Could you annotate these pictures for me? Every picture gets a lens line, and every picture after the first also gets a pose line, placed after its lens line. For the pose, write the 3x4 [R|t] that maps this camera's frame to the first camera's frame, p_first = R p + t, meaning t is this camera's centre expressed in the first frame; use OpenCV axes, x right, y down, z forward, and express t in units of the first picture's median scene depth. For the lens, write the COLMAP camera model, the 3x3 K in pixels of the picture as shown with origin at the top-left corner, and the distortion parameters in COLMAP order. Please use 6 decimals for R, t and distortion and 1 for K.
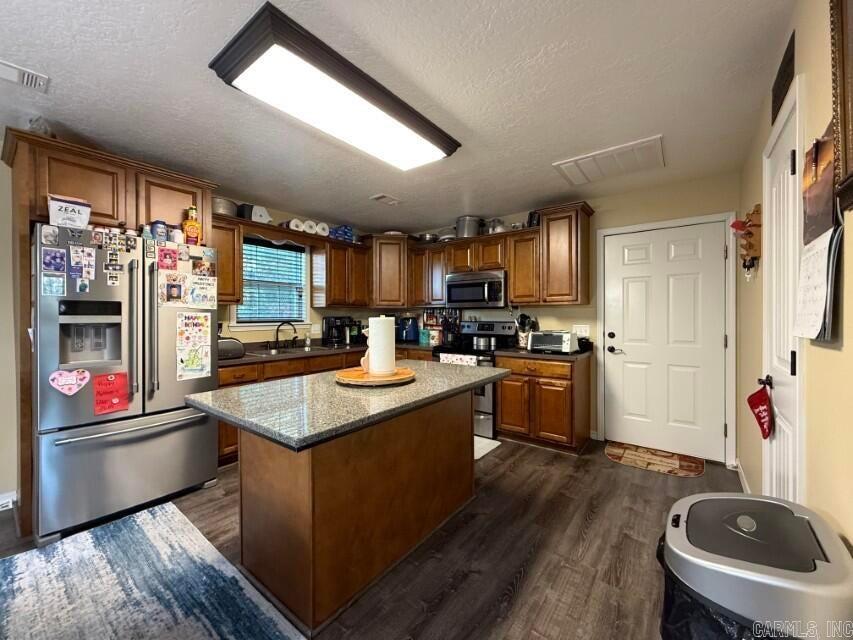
lens RADIAL K [[346.1, 0, 426.8], [0, 346.1, 318.8], [0, 0, 1]] dist [-0.002772, 0.000225]
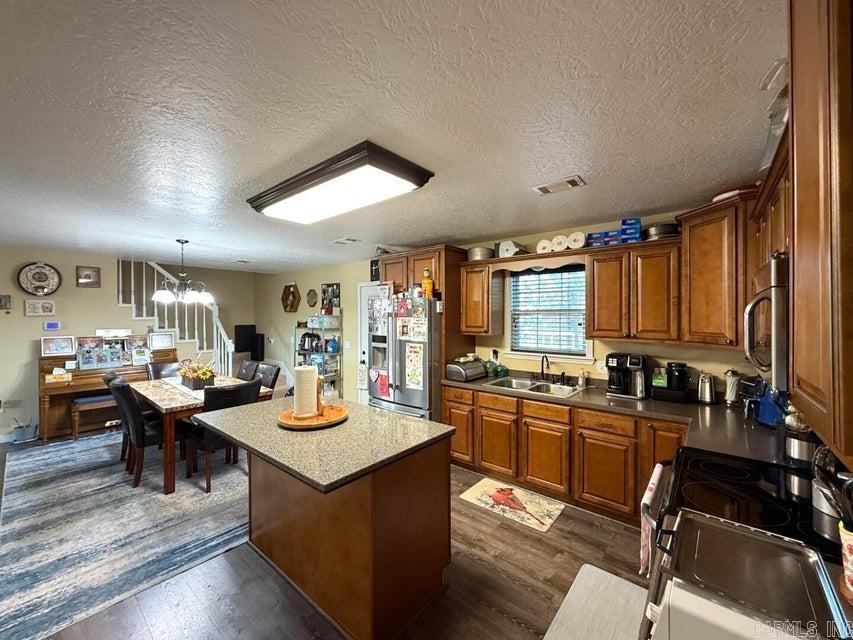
lens RADIAL K [[346.1, 0, 431.5], [0, 346.1, 315.0], [0, 0, 1]] dist [-0.002772, 0.000225]
pose [[-0.039963, 0.003085, -0.999196, 0.552875], [-0.009453, 0.999949, 0.003465, -0.101712], [0.999156, 0.009584, -0.039932, 0.792899]]
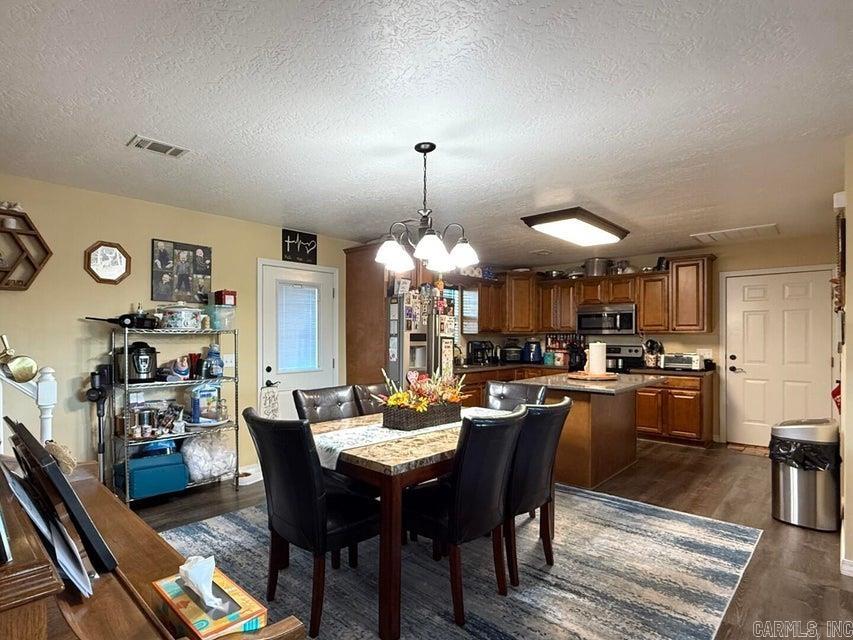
lens RADIAL K [[461.7, 0, 359.6], [0, 461.7, 338.1], [0, 0, 1]] dist [0.001326, -0.002788]
pose [[0.987551, 0.003215, -0.157267, -0.519277], [-0.004124, 0.999977, -0.005455, -0.007135], [0.157246, 0.006036, 0.987541, -0.832070]]
